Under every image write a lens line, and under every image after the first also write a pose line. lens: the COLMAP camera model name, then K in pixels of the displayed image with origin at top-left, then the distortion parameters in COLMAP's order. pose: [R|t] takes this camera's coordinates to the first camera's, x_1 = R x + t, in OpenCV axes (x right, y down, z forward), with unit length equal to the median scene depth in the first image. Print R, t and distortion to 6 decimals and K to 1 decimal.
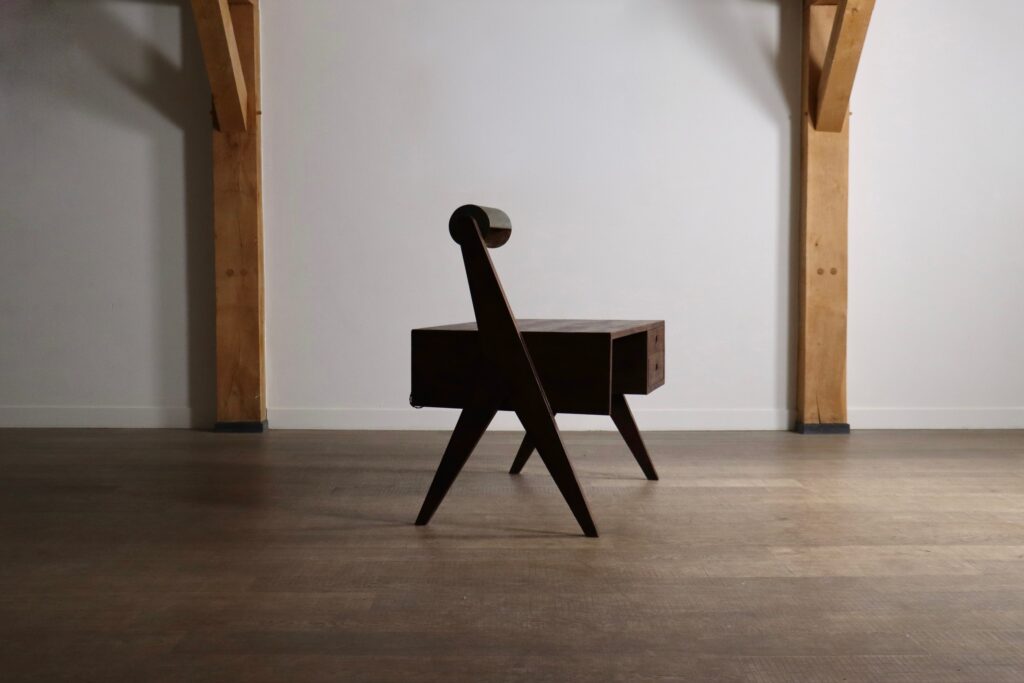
lens RADIAL K [[1198.8, 0, 514.4], [0, 1198.8, 358.0], [0, 0, 1]] dist [-0.055475, 0.233675]
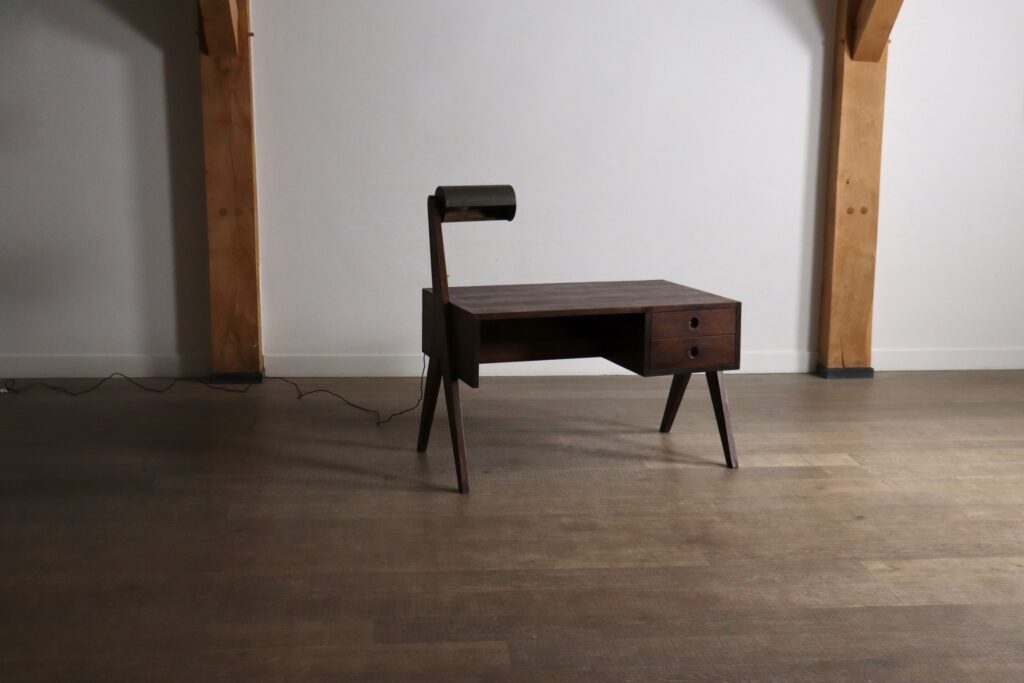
lens RADIAL K [[1304.9, 0, 513.1], [0, 1304.9, 362.5], [0, 0, 1]] dist [-0.027554, 0.320287]
pose [[0.996565, -0.009756, 0.082234, -0.099839], [-0.001246, 0.991158, 0.132683, -0.090613], [-0.082801, -0.132330, 0.987741, -0.022951]]
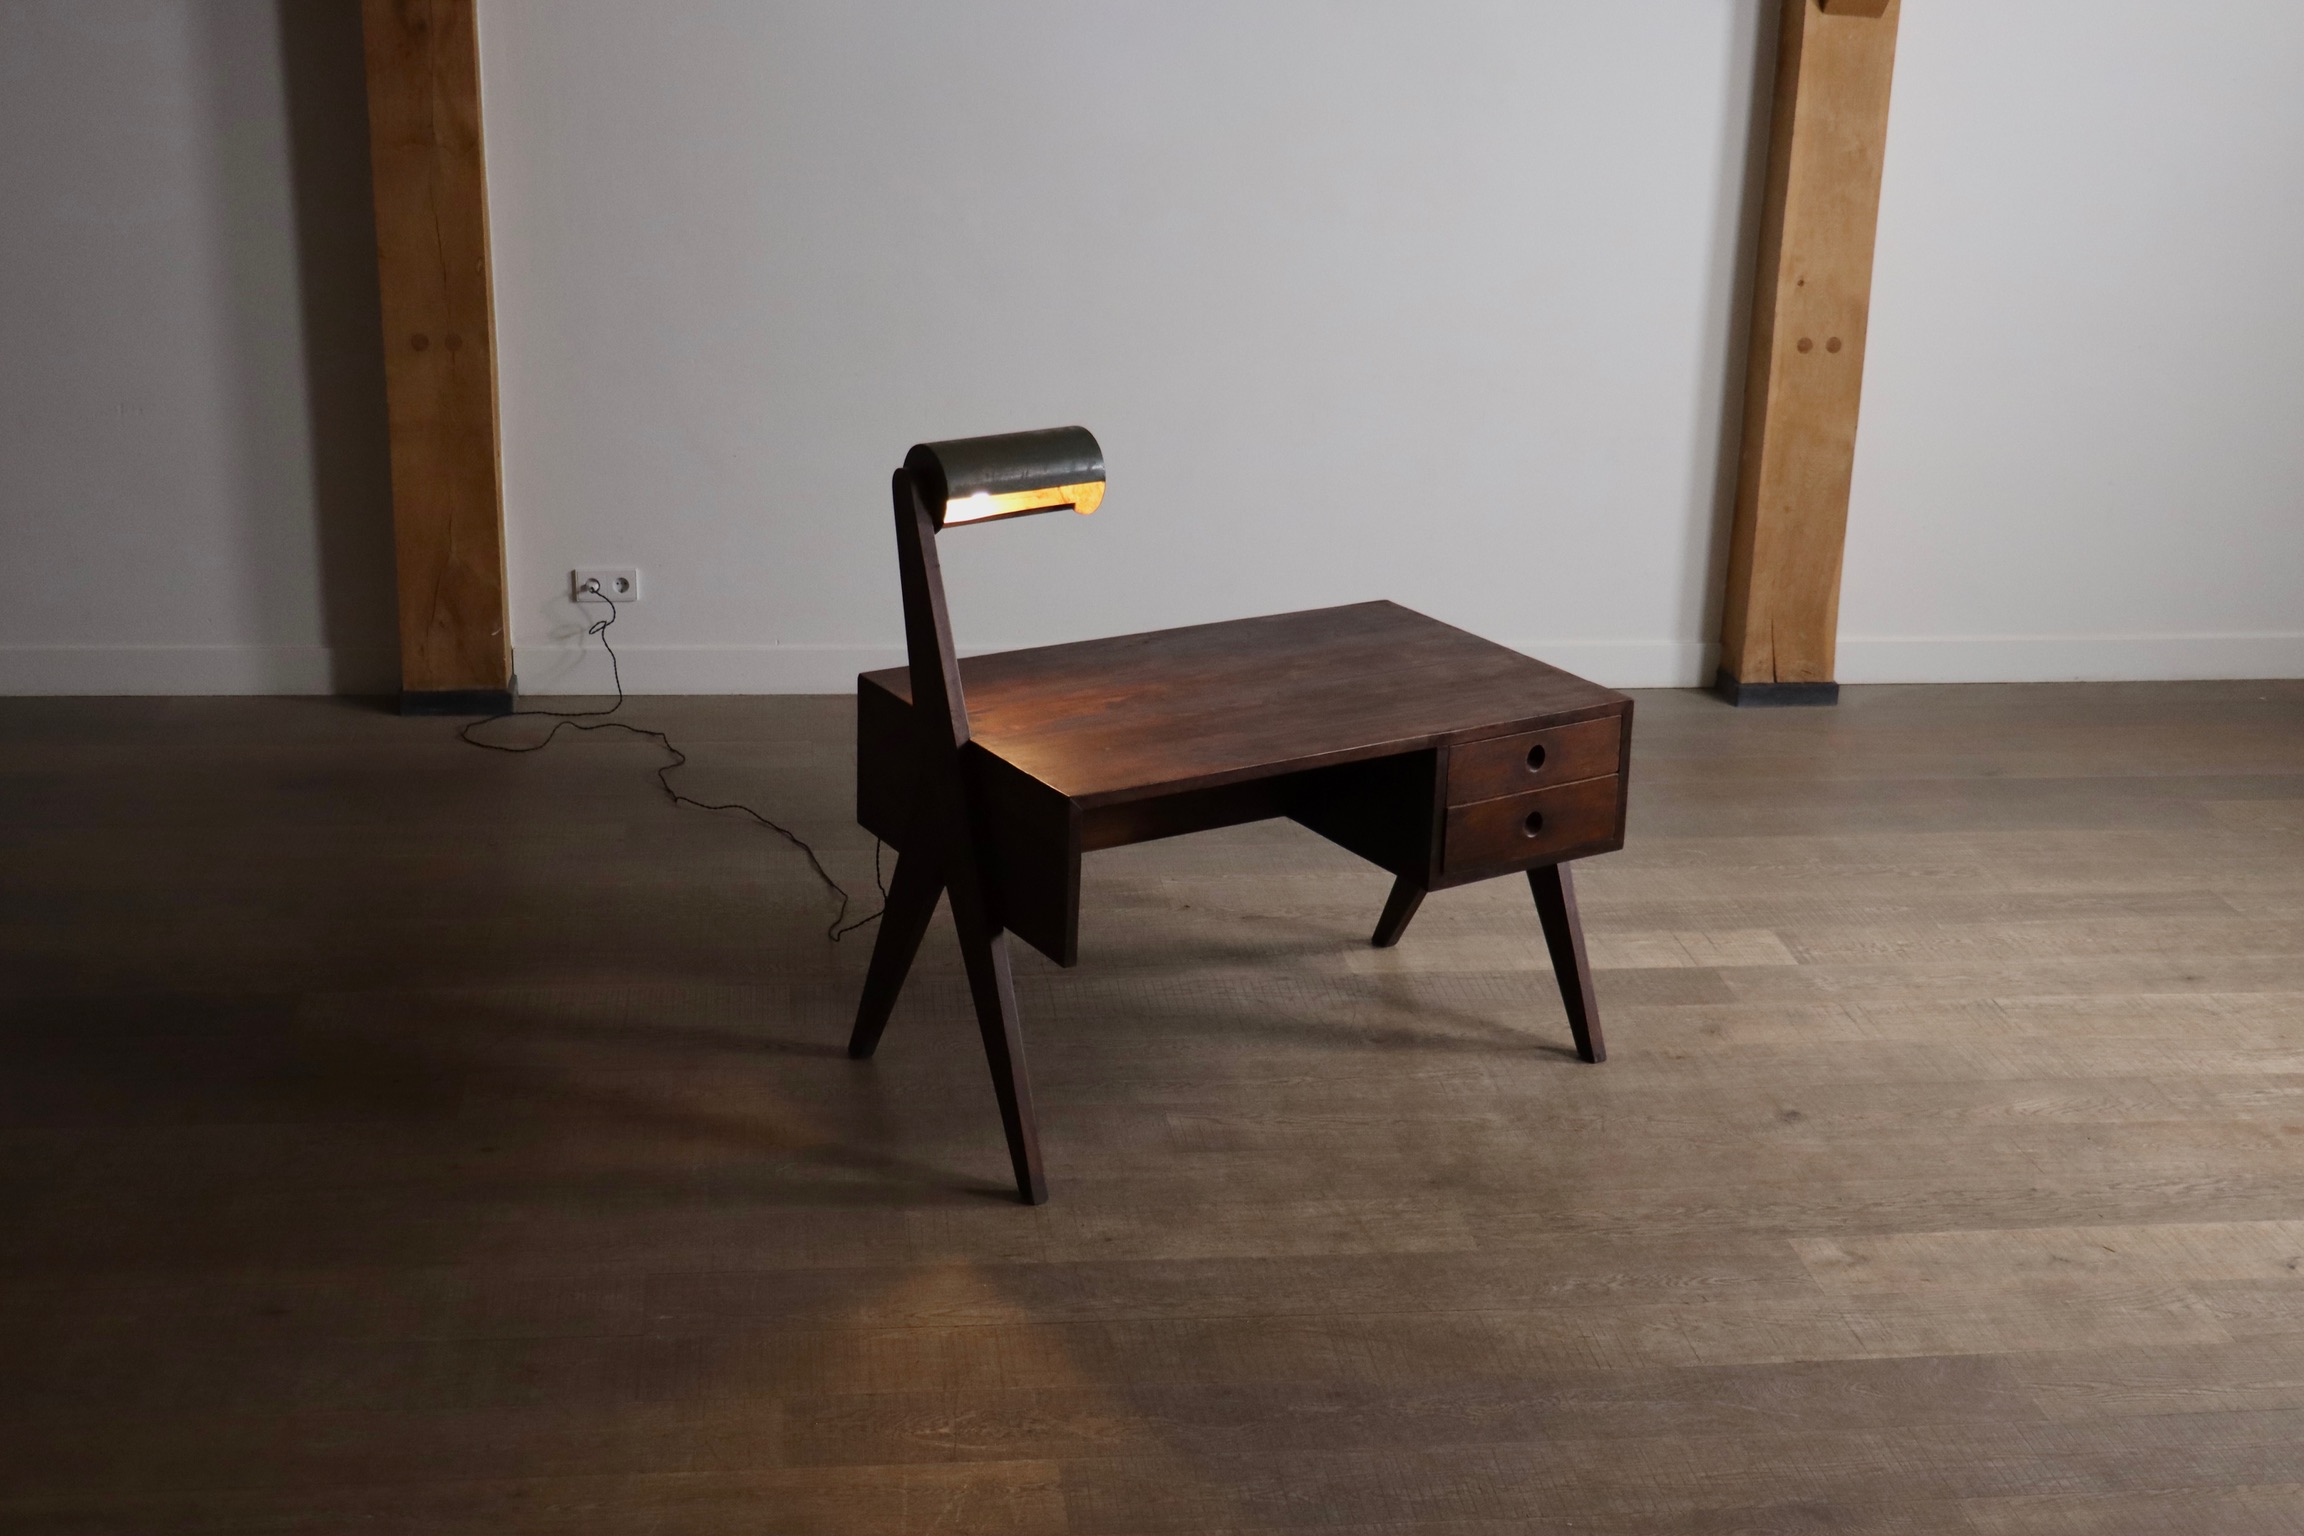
lens RADIAL K [[2915.0, 0, 1120.1], [0, 2915.0, 832.3], [0, 0, 1]] dist [-0.060721, 0.257055]
pose [[0.994038, -0.014046, 0.108128, -0.108637], [-0.016375, 0.961192, 0.275393, -0.189934], [-0.107800, -0.275521, 0.955232, -0.031099]]
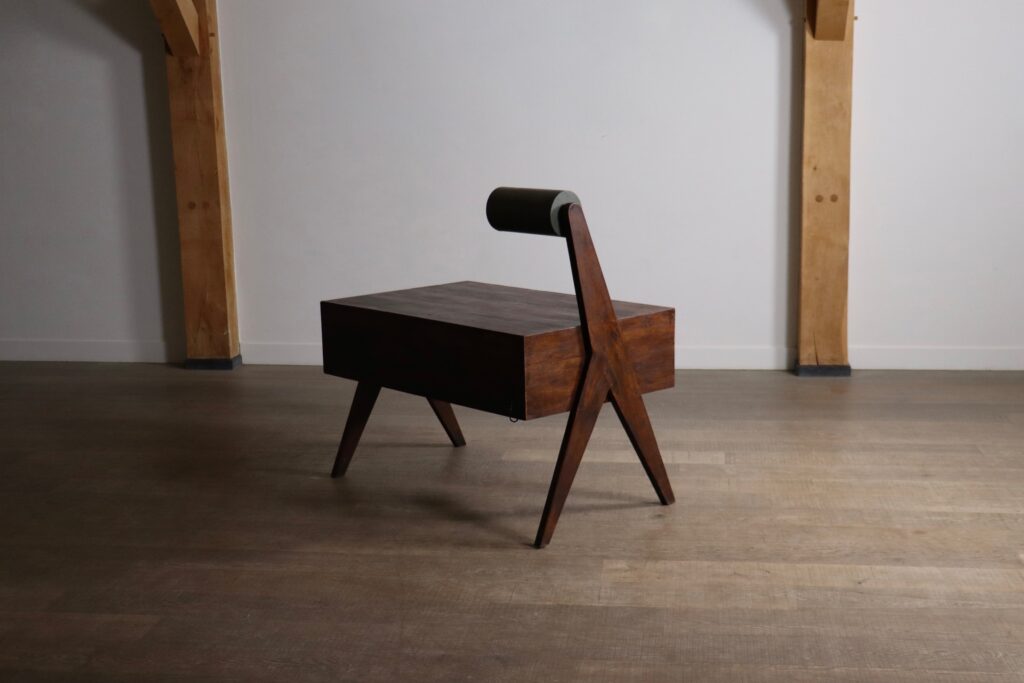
lens RADIAL K [[1304.4, 0, 528.6], [0, 1304.4, 356.1], [0, 0, 1]] dist [-0.002386, 0.073628]
pose [[0.991209, 0.007024, -0.132119, 0.170488], [0.009686, 0.992058, 0.125410, -0.080383], [0.131951, -0.125587, 0.983268, -0.010113]]
